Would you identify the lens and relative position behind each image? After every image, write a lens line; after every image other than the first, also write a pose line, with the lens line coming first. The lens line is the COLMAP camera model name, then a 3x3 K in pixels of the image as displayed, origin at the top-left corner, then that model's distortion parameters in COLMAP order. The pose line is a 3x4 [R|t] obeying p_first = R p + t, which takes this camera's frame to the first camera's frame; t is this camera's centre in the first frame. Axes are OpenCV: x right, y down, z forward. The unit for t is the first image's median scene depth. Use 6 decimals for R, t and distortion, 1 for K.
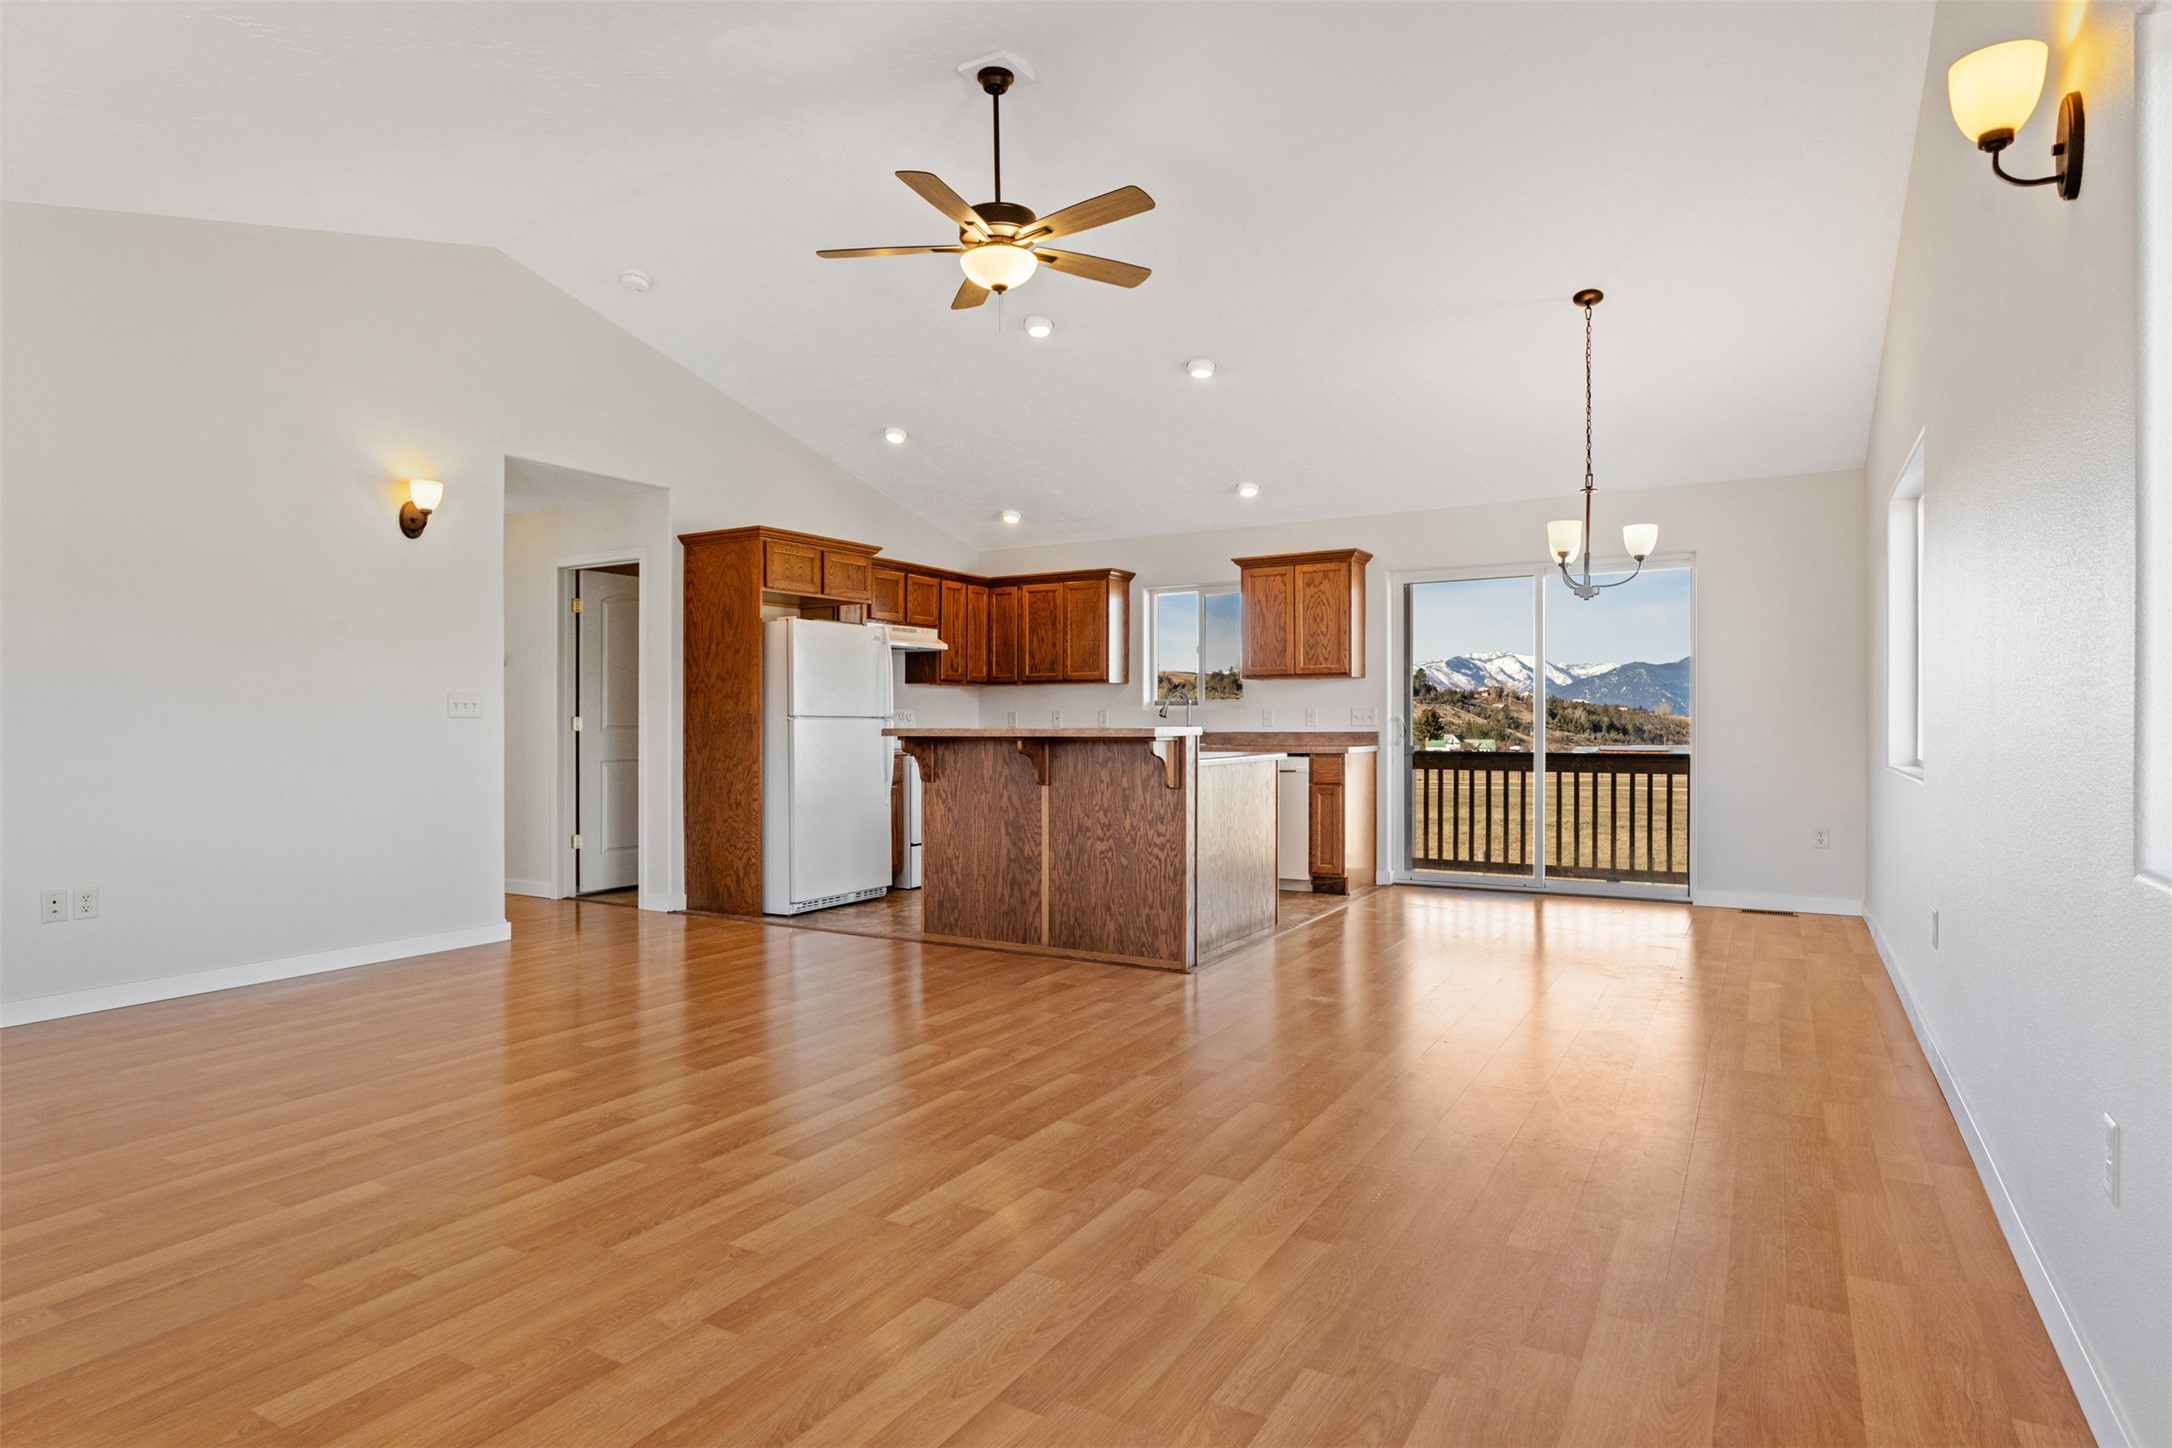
lens RADIAL K [[1140.6, 0, 1086.0], [0, 1140.6, 724.0], [0, 0, 1]] dist [-0.000165, 0.000042]
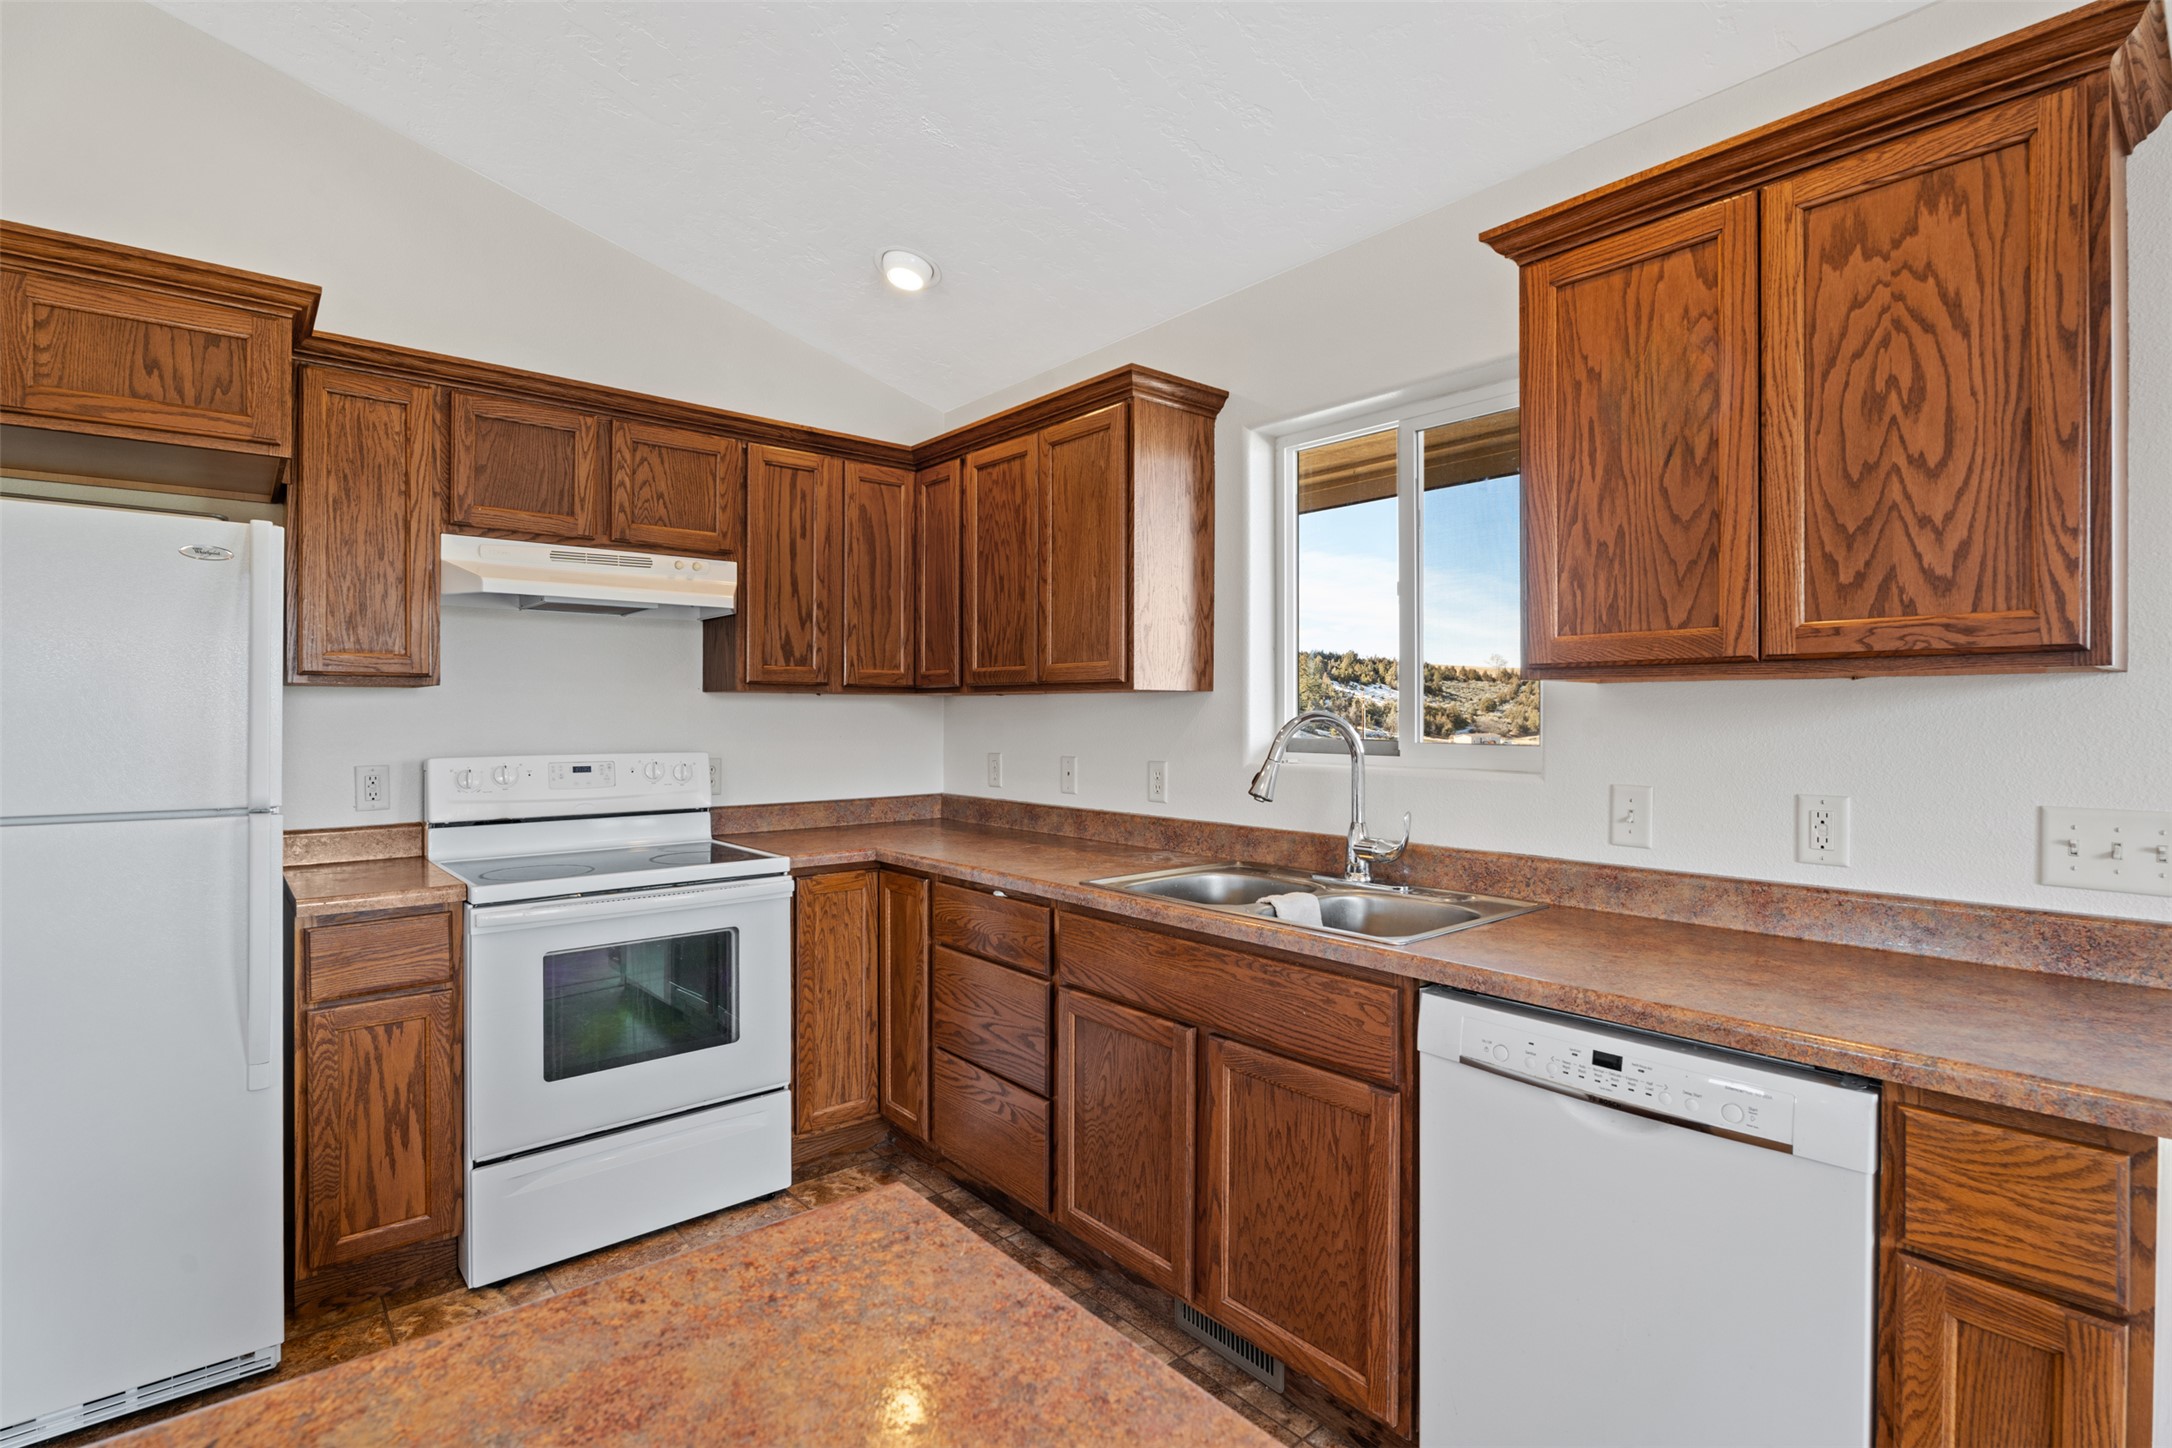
lens RADIAL K [[1023.0, 0, 1083.1], [0, 1023.0, 705.9], [0, 0, 1]] dist [-0.014279, -0.000005]
pose [[0.946149, 0.001594, -0.323729, 0.107413], [-0.003716, 0.999975, -0.005937, -0.028980], [0.323711, 0.006820, 0.946131, 0.683578]]
